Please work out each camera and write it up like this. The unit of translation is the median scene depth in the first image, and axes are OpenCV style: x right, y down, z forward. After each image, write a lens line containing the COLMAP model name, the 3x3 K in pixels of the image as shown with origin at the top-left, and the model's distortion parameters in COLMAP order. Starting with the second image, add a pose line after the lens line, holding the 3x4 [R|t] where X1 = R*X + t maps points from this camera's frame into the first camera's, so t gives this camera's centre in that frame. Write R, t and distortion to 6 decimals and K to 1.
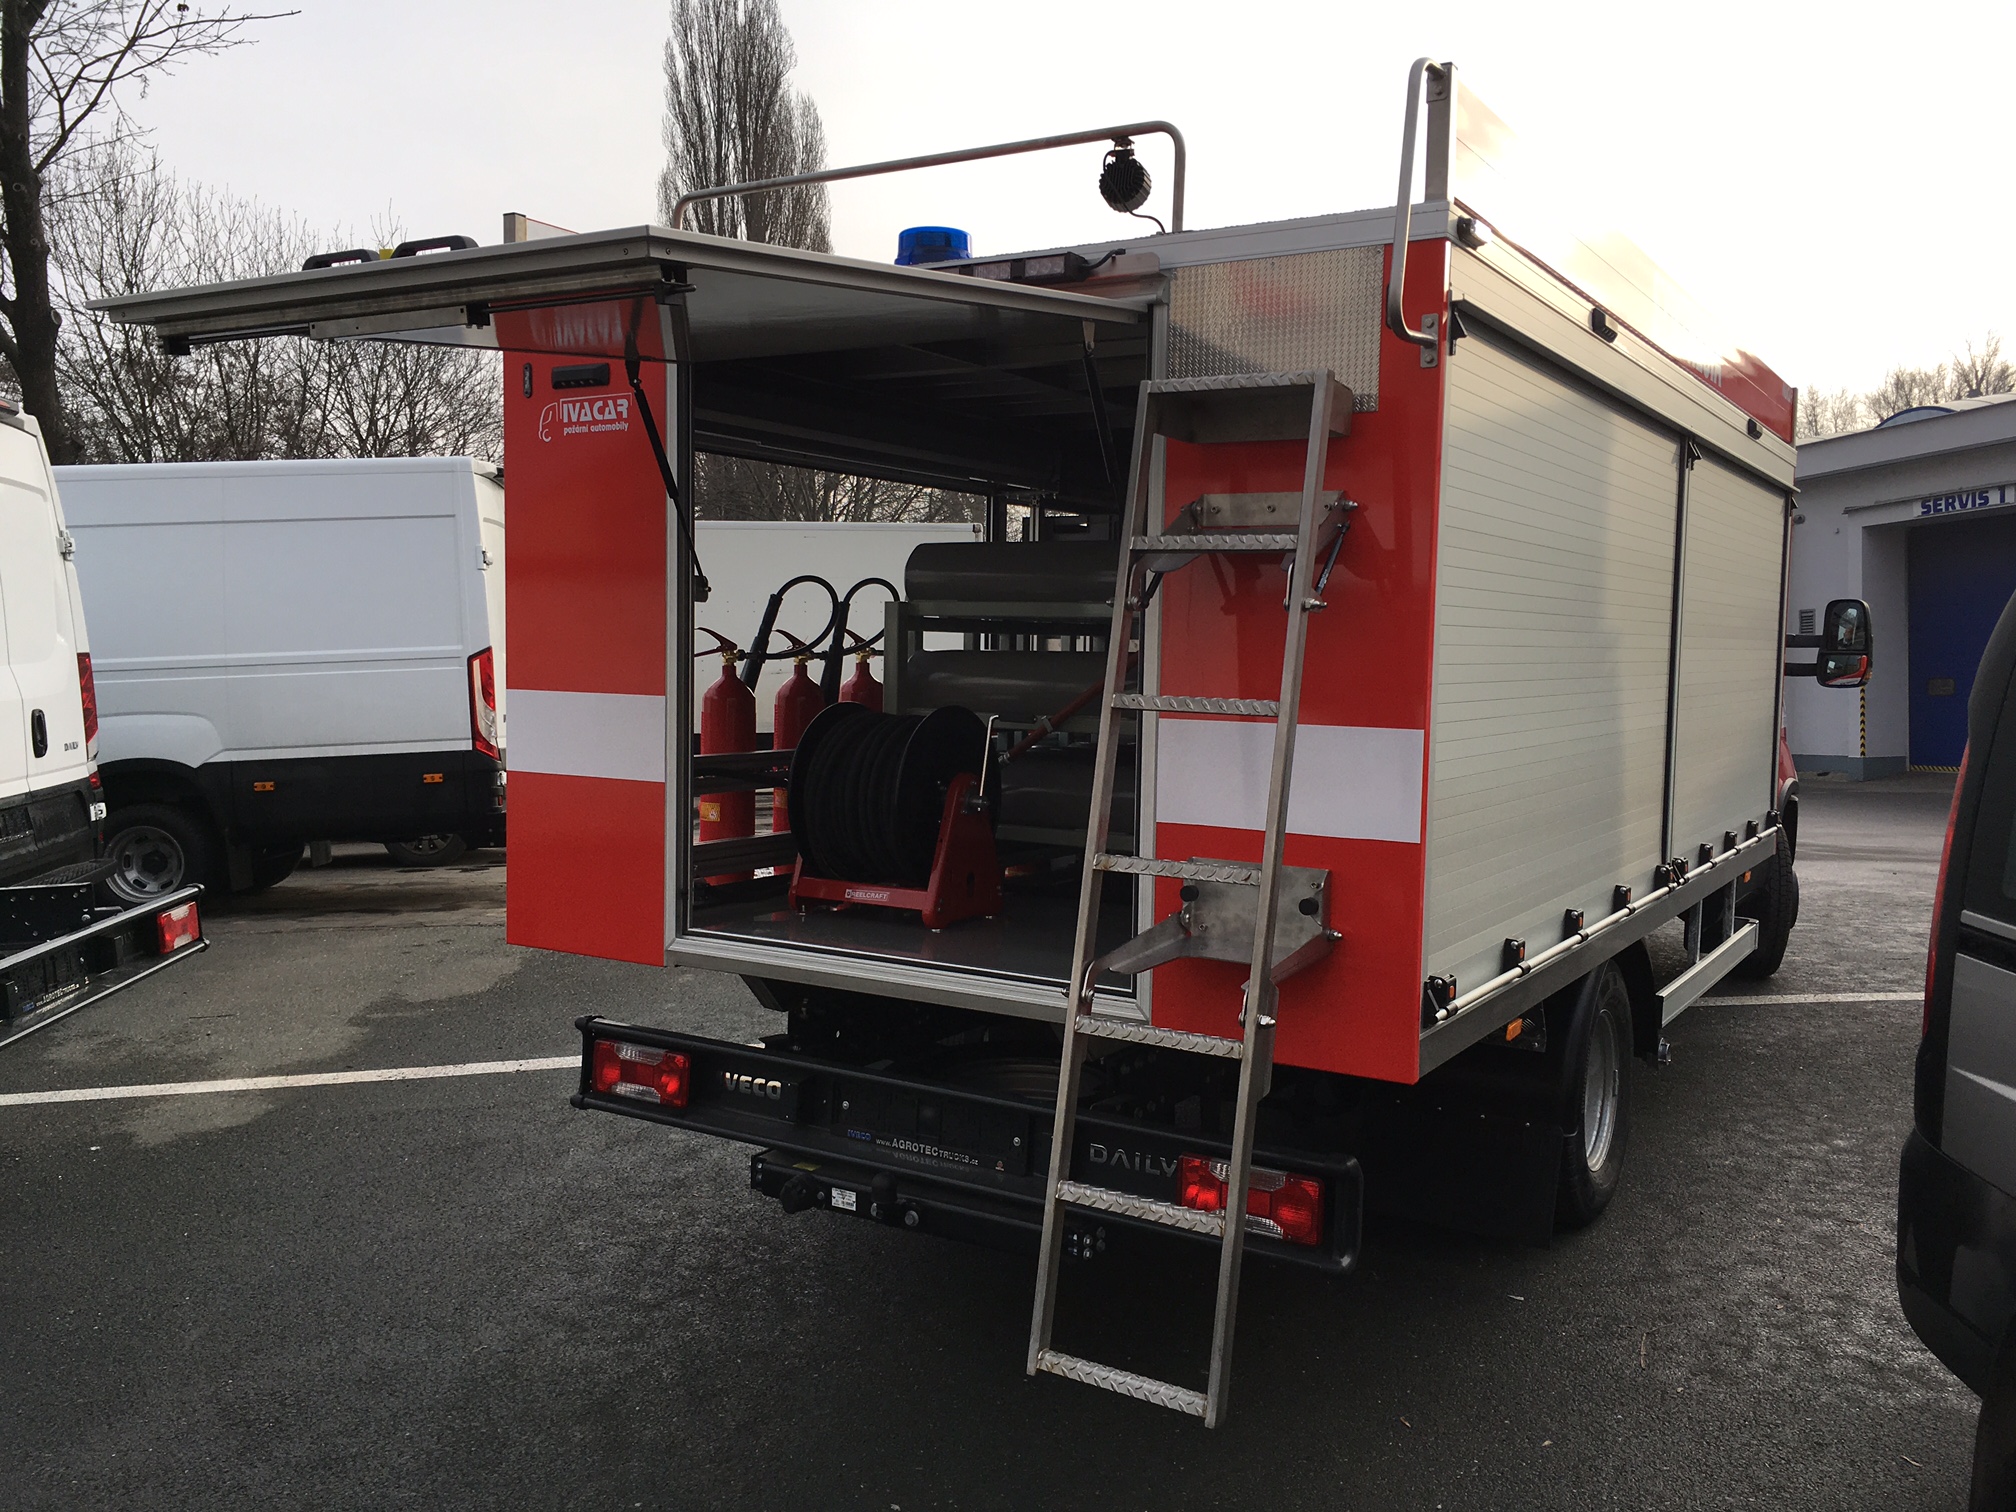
lens RADIAL K [[1676.0, 0, 1012.5], [0, 1676.0, 775.9], [0, 0, 1]] dist [0.069661, -0.077216]
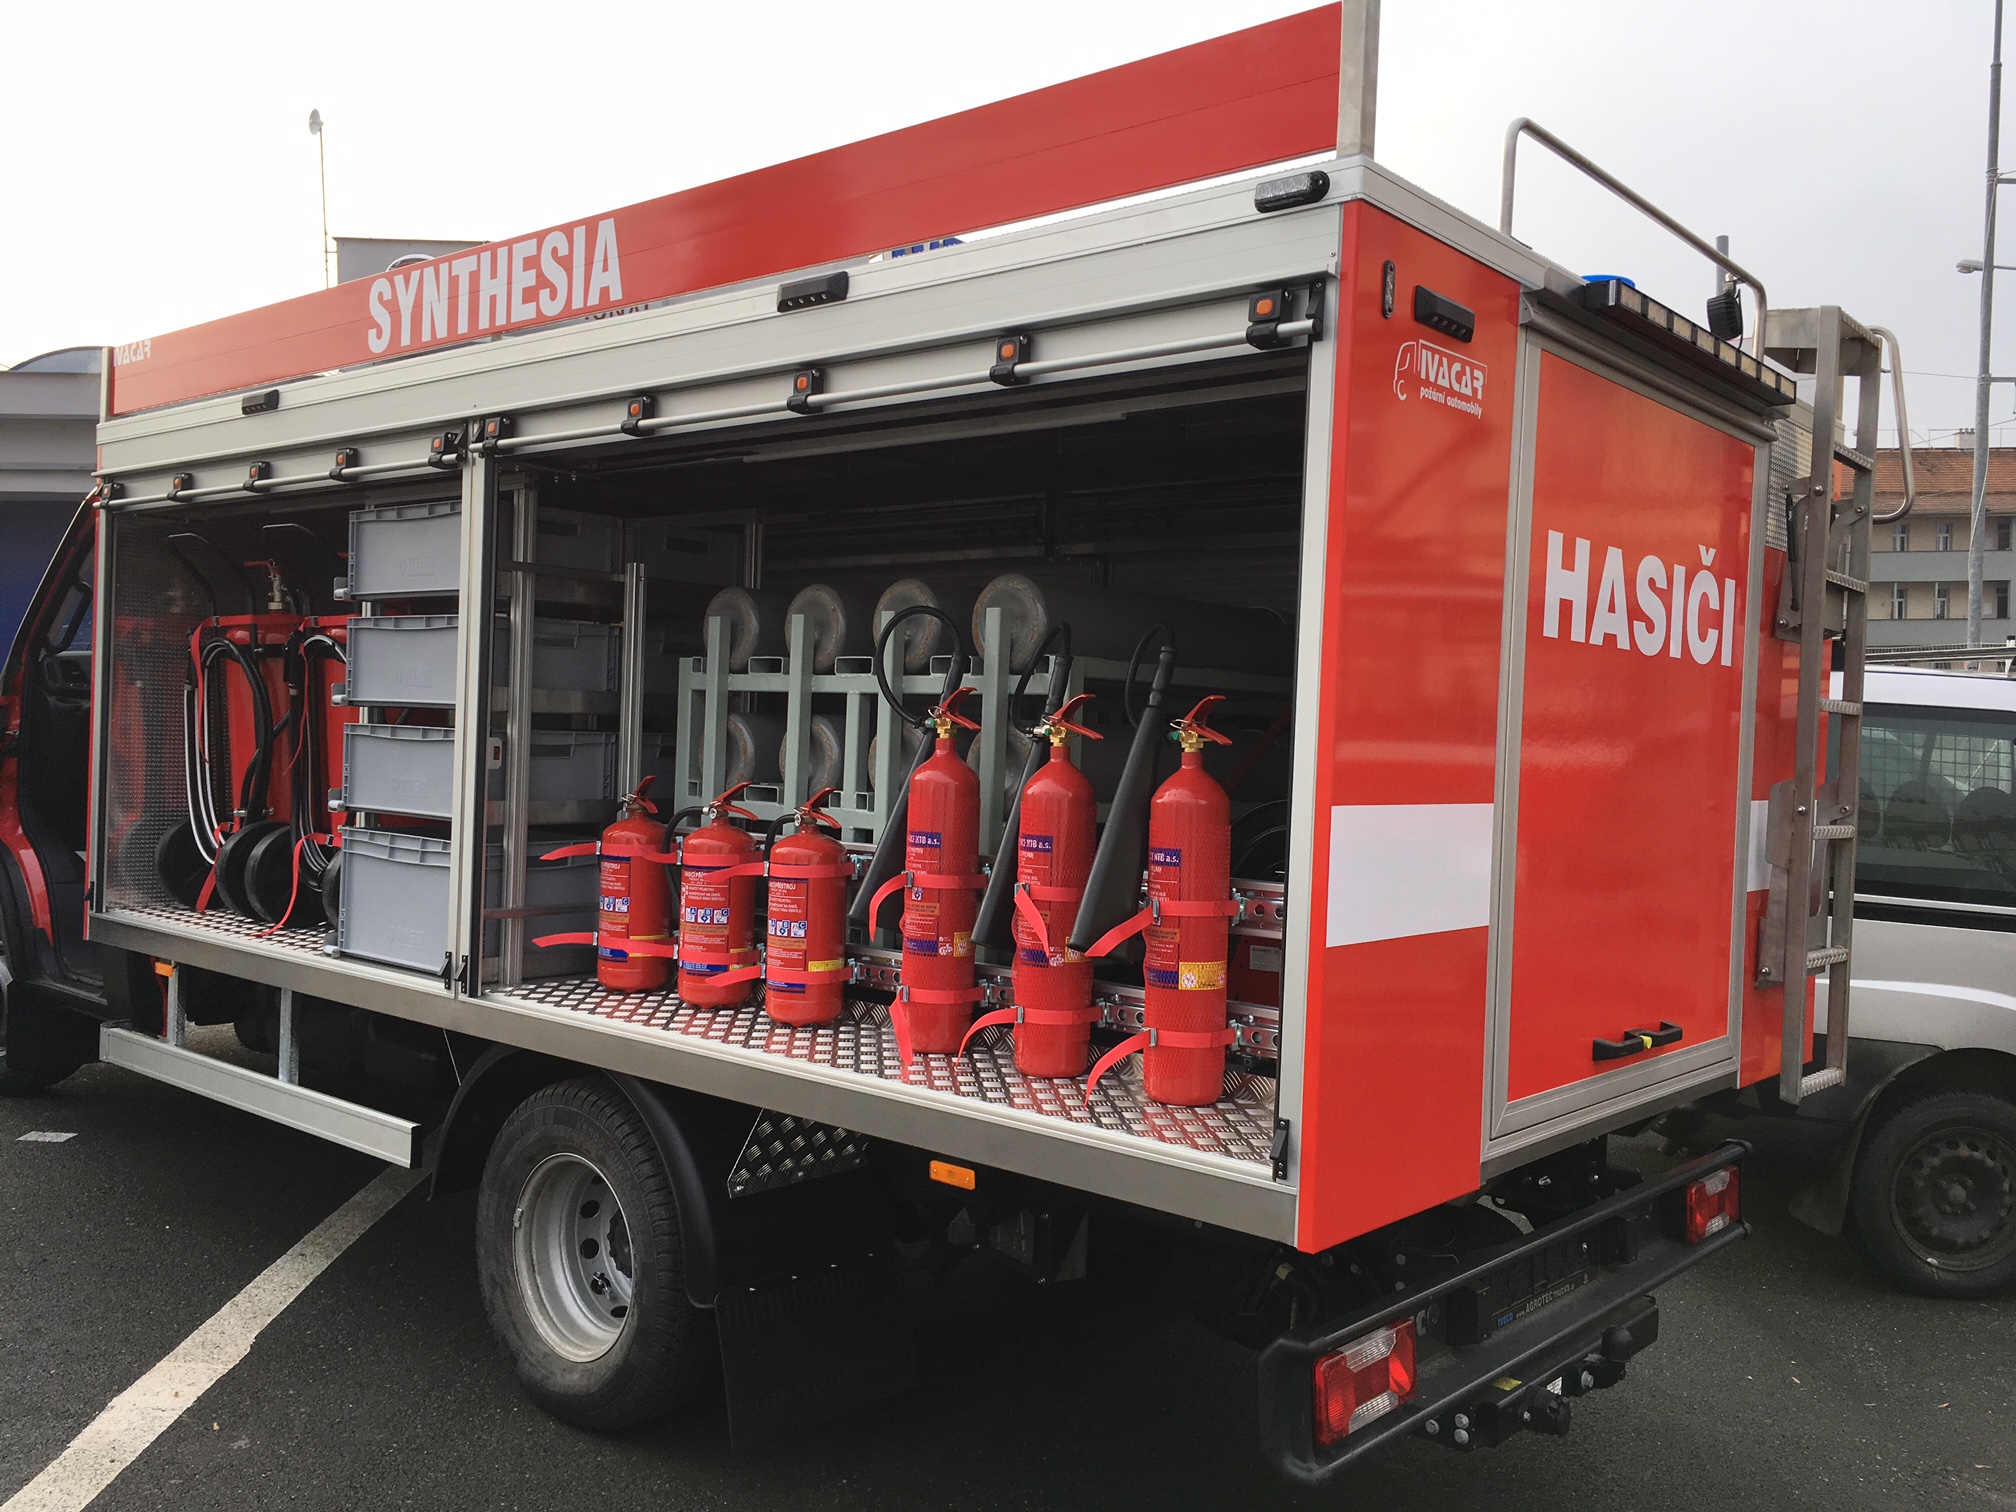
lens RADIAL K [[1676.0, 0, 996.5], [0, 1676.0, 760.7], [0, 0, 1]] dist [0.069661, -0.077216]
pose [[0.173865, -0.029550, 0.984326, -0.911402], [0.043834, 0.998791, 0.022241, -0.088080], [-0.983793, 0.039280, 0.174950, 1.048126]]
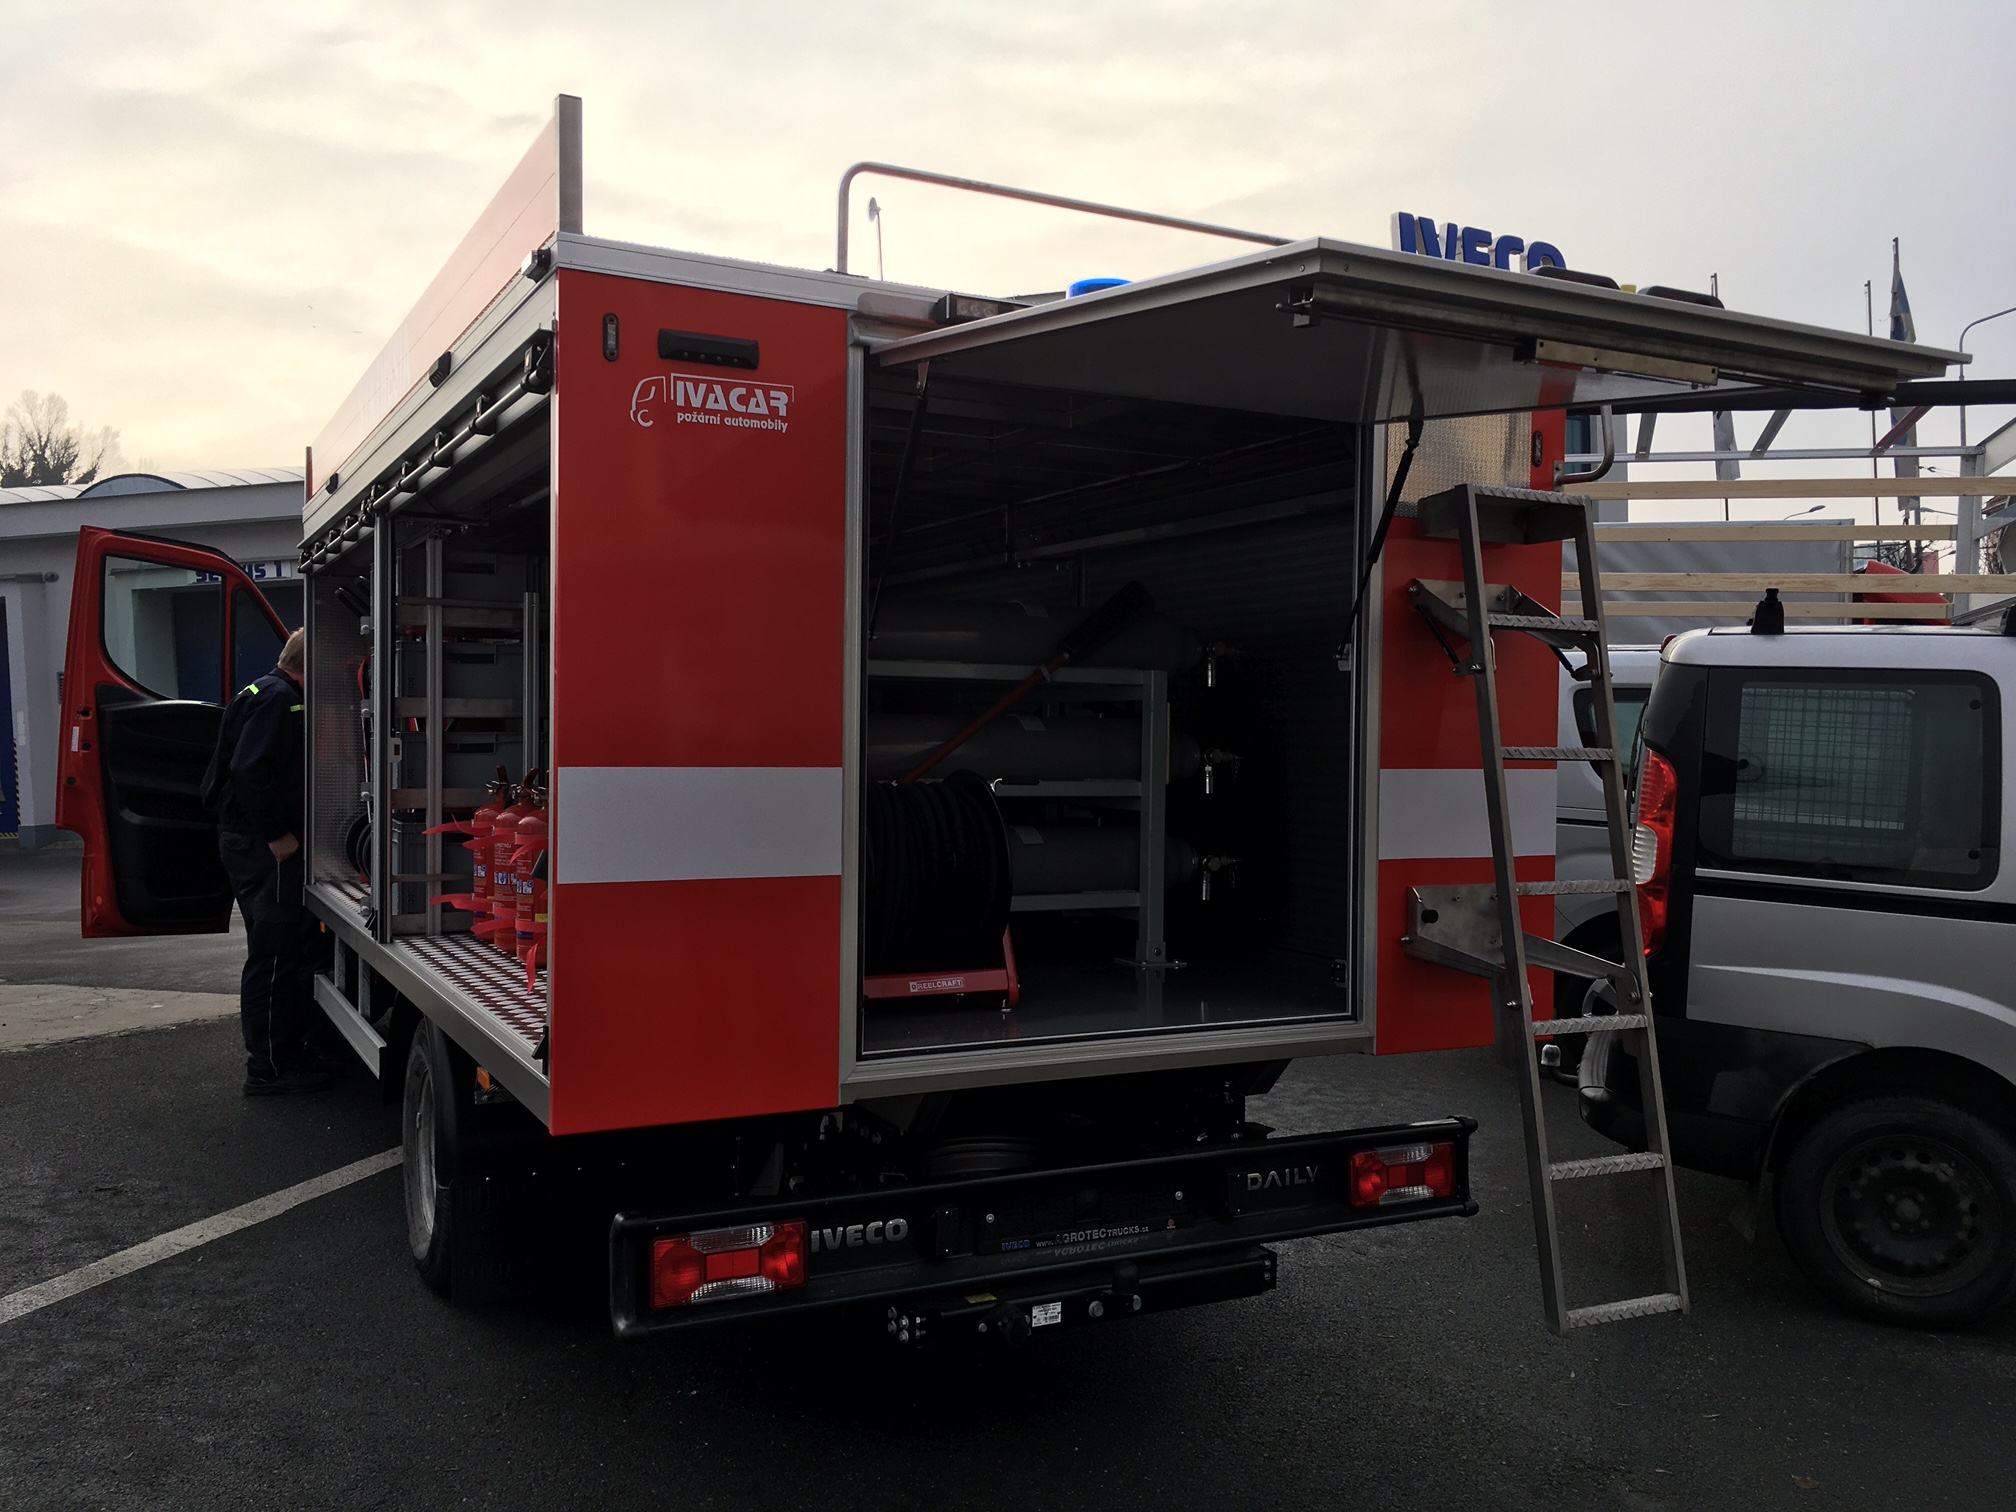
lens RADIAL K [[1676.0, 0, 1007.9], [0, 1676.0, 772.0], [0, 0, 1]] dist [0.069661, -0.077216]
pose [[0.517431, -0.031796, 0.855134, -0.827209], [0.065530, 0.997847, -0.002548, -0.036918], [-0.853212, 0.057355, 0.518400, 0.499548]]
